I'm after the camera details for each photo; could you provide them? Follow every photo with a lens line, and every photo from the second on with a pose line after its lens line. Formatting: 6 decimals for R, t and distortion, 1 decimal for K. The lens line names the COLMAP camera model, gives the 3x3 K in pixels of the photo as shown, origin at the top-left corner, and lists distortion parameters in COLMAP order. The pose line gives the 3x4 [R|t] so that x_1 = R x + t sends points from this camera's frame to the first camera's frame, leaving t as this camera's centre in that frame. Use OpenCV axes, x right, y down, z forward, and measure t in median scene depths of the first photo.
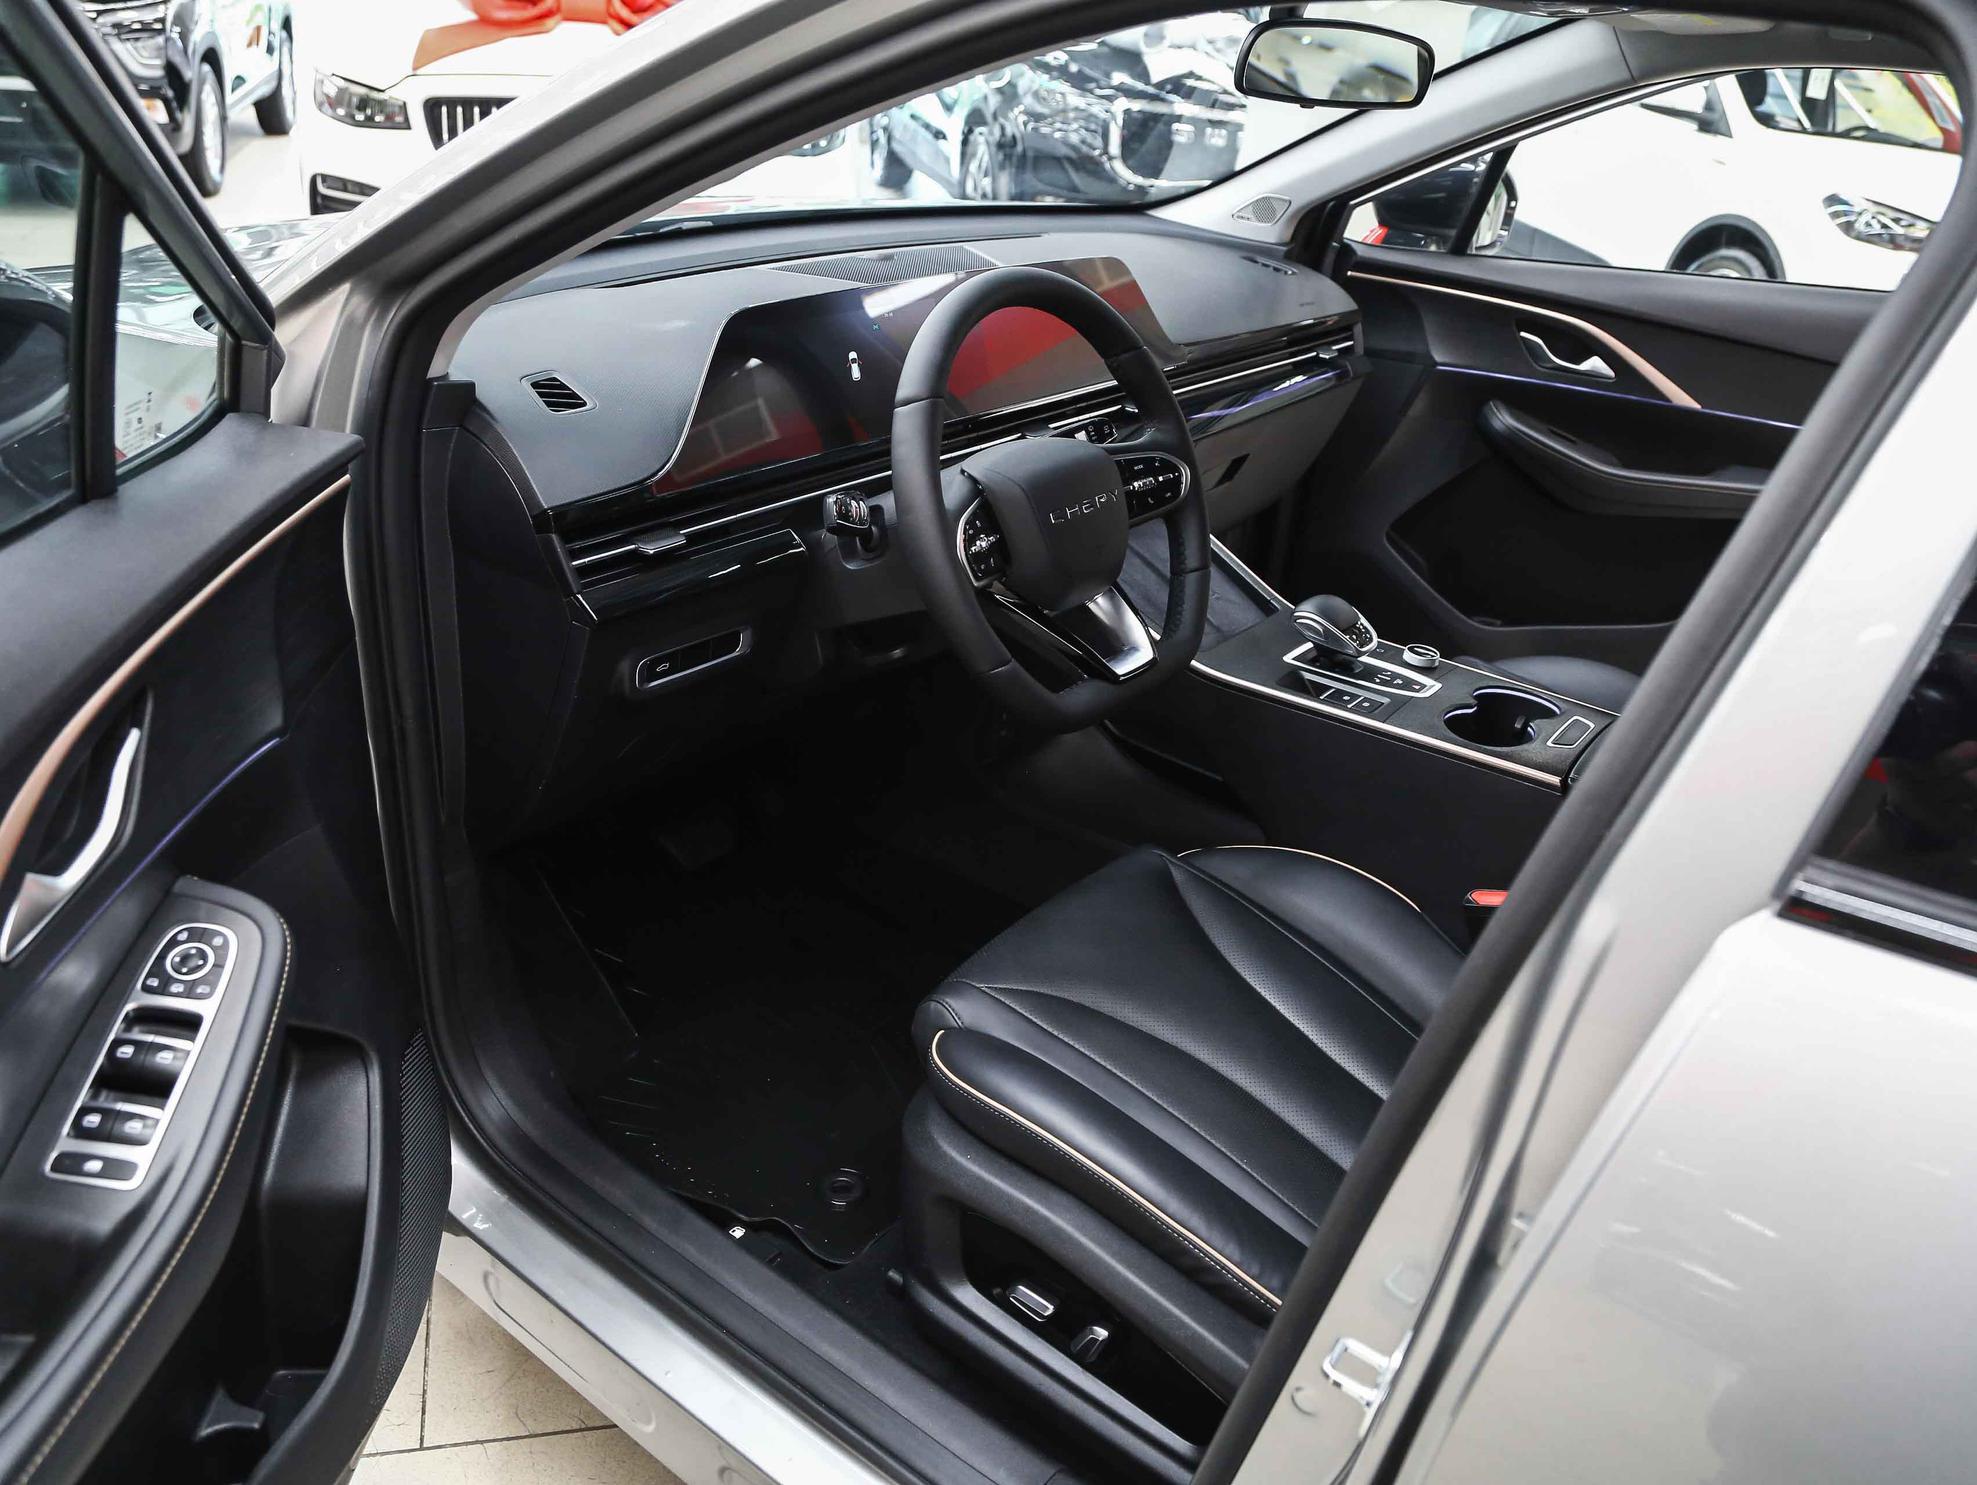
lens RADIAL K [[1396.8, 0, 992.9], [0, 1396.8, 682.9], [0, 0, 1]] dist [-0.095553, 0.003436]
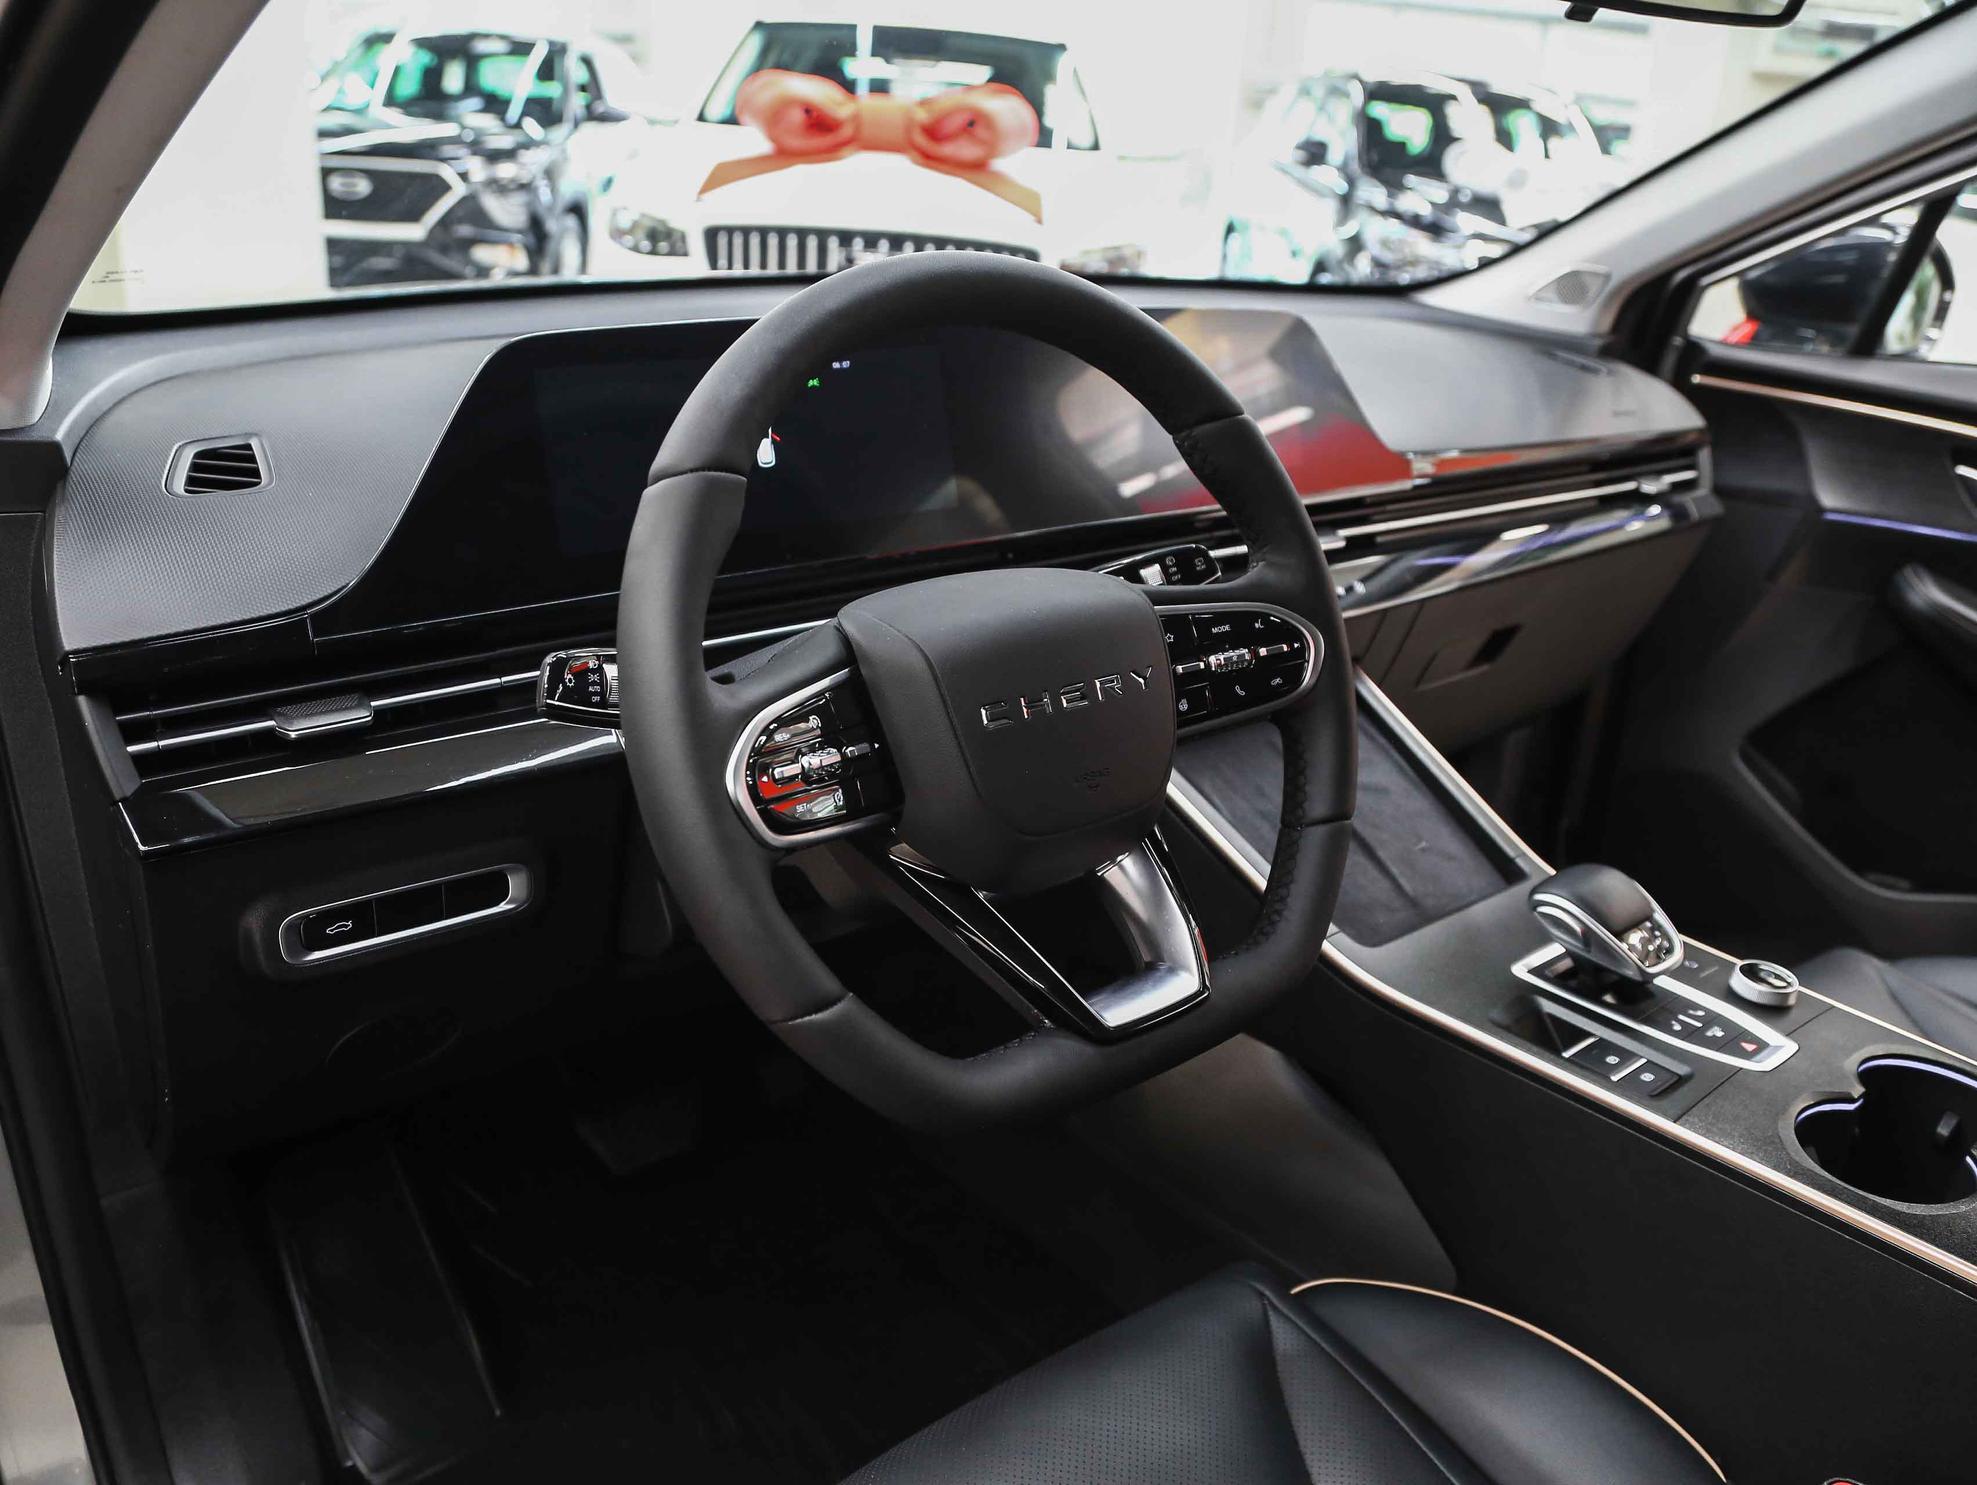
lens RADIAL K [[1440.0, 0, 988.5], [0, 1440.0, 742.5], [0, 0, 1]] dist [-0.113380, 0.042643]
pose [[0.971047, 0.061942, -0.230717, 0.129865], [-0.079161, 0.994666, -0.066131, -0.057101], [0.225390, 0.082480, 0.970771, 0.376433]]
